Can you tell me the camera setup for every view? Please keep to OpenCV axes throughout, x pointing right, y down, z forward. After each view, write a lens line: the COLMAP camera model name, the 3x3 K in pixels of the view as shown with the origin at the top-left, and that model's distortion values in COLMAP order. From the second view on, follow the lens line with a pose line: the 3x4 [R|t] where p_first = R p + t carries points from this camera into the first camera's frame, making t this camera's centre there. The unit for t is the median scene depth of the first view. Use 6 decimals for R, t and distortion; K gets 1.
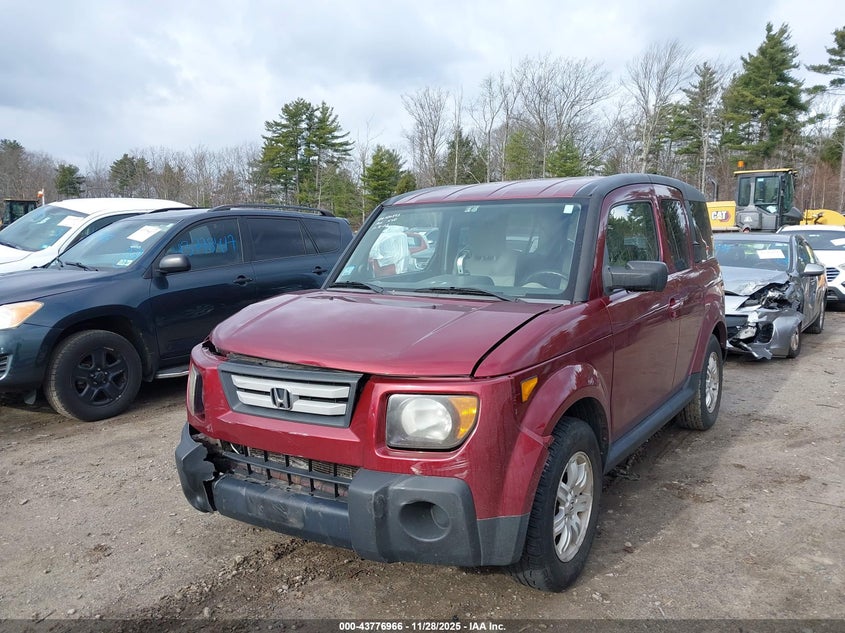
lens RADIAL K [[658.4, 0, 422.5], [0, 658.4, 316.5], [0, 0, 1]] dist [0.011850, 0.004558]
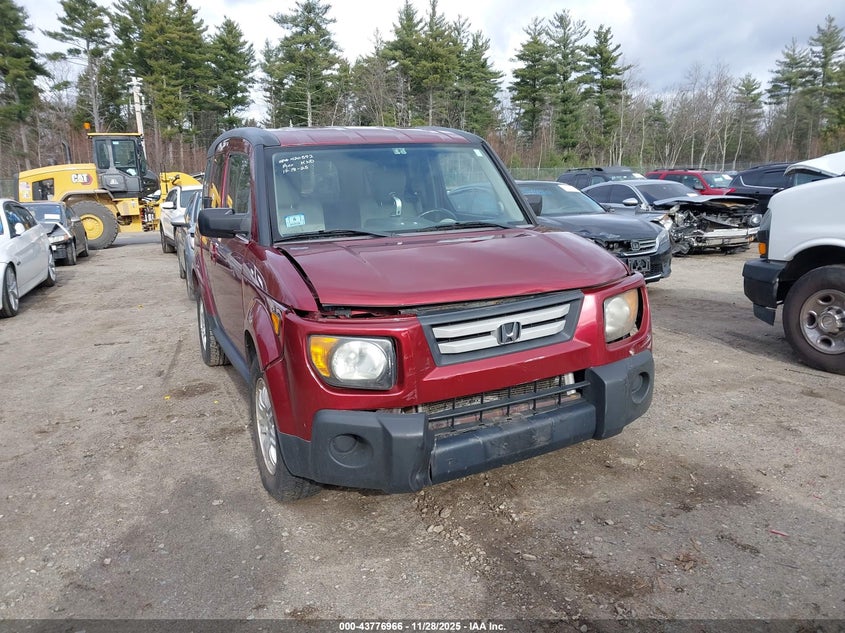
lens RADIAL K [[649.1, 0, 422.5], [0, 649.1, 316.5], [0, 0, 1]] dist [0.003337, 0.004690]
pose [[0.538854, -0.180947, 0.822736, -0.797803], [0.136686, 0.982496, 0.126561, -0.031918], [-0.831236, 0.044259, 0.554155, 0.404583]]
